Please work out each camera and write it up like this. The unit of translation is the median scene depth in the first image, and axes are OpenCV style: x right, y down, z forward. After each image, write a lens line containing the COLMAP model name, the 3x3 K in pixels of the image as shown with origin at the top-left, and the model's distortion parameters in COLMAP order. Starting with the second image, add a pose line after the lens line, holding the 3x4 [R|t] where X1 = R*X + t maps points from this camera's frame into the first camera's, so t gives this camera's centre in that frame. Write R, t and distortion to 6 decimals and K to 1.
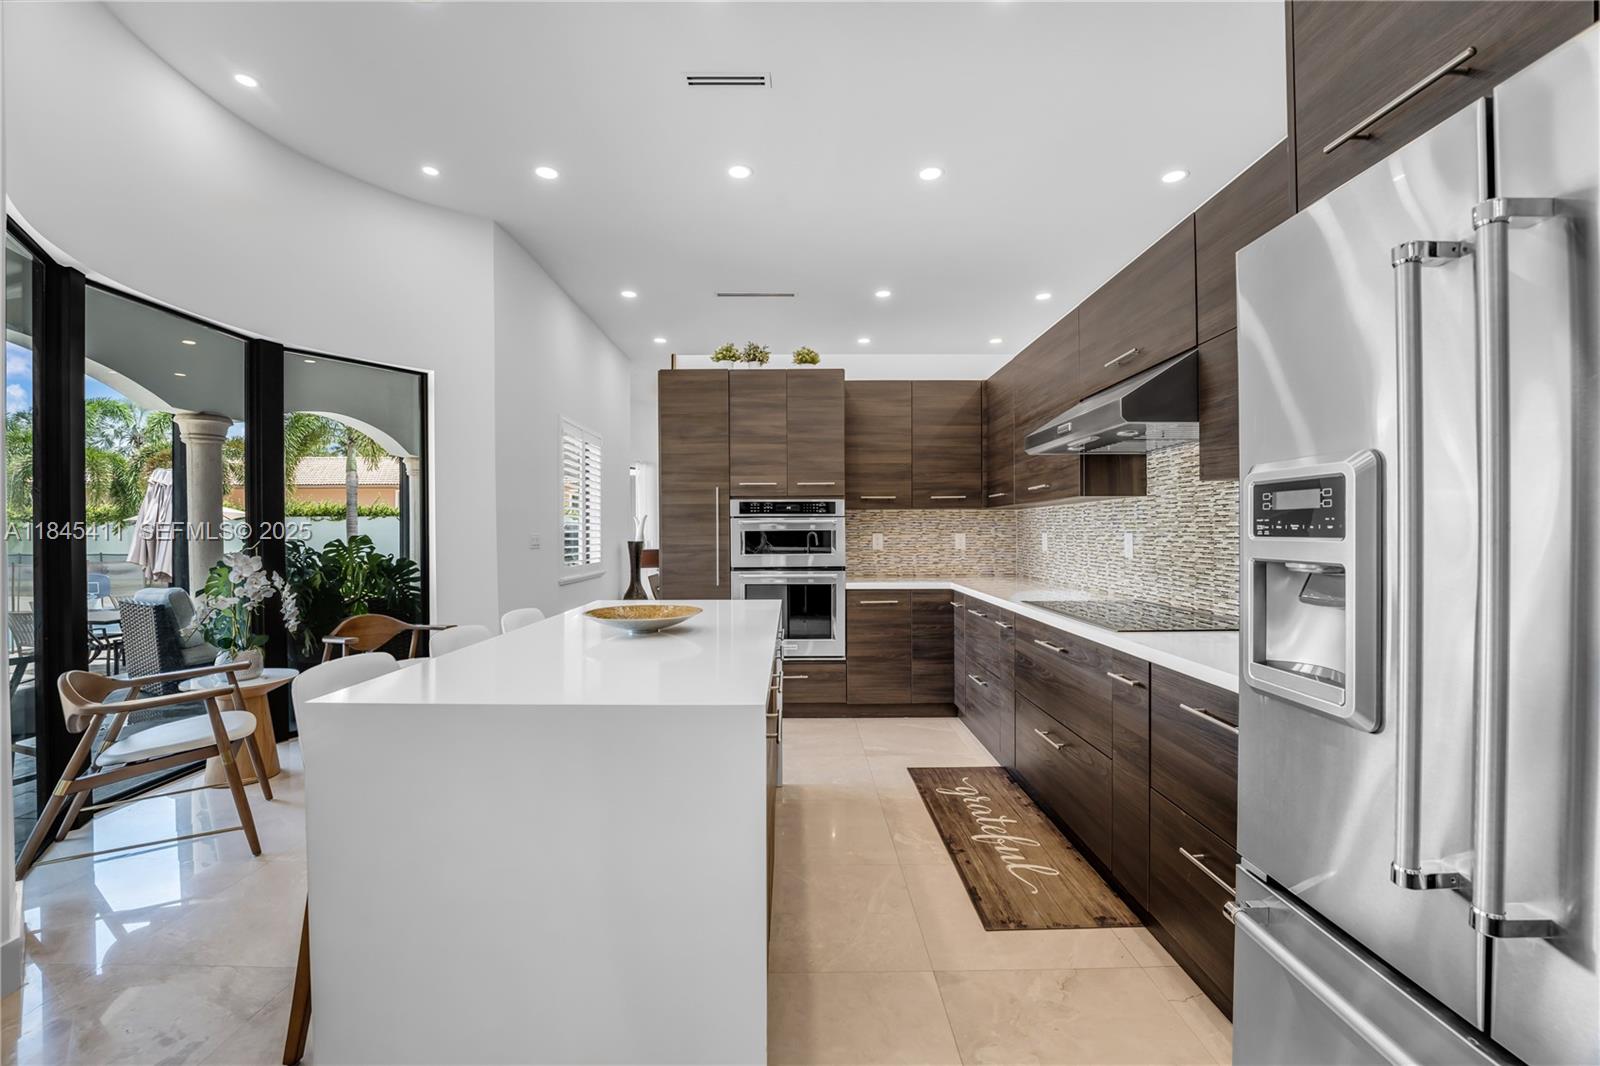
lens RADIAL K [[636.3, 0, 801.0], [0, 636.3, 531.0], [0, 0, 1]] dist [0.000857, 0.000051]
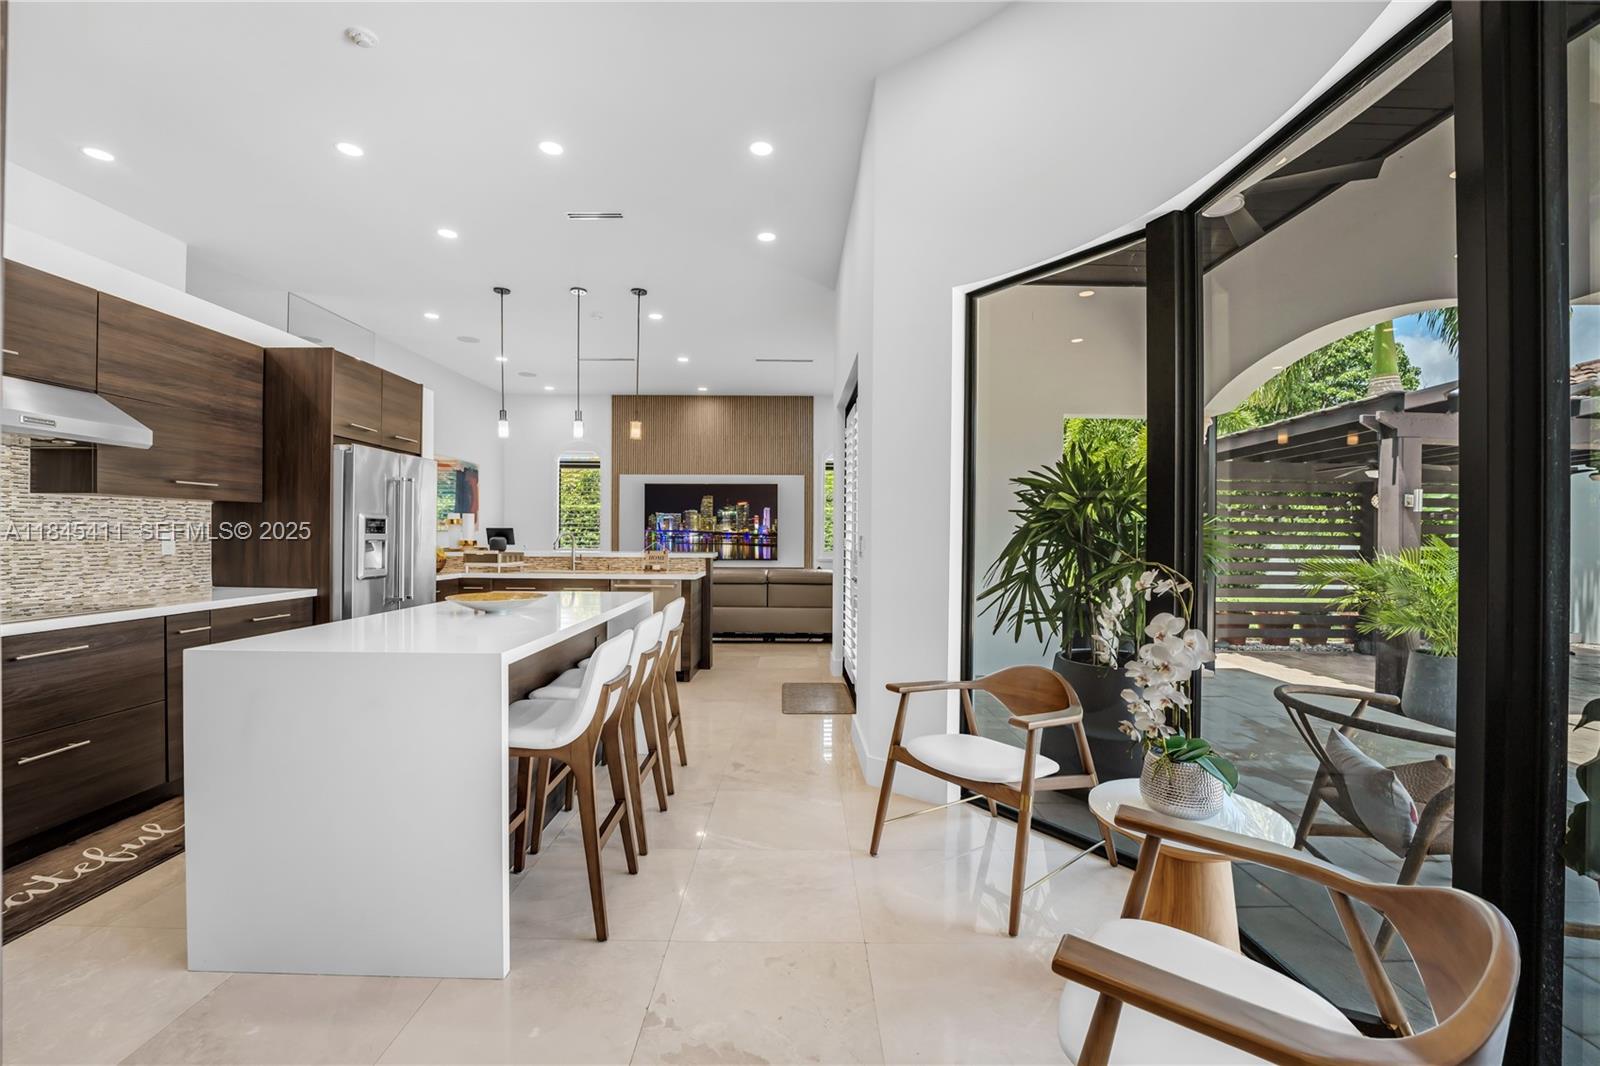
lens RADIAL K [[636.3, 0, 794.4], [0, 636.3, 531.5], [0, 0, 1]] dist [0.000857, 0.000051]
pose [[-0.999811, 0.000761, 0.019419, -0.718494], [0.000735, 0.999999, -0.001340, 0.002273], [-0.019420, -0.001326, -0.999811, 1.911304]]
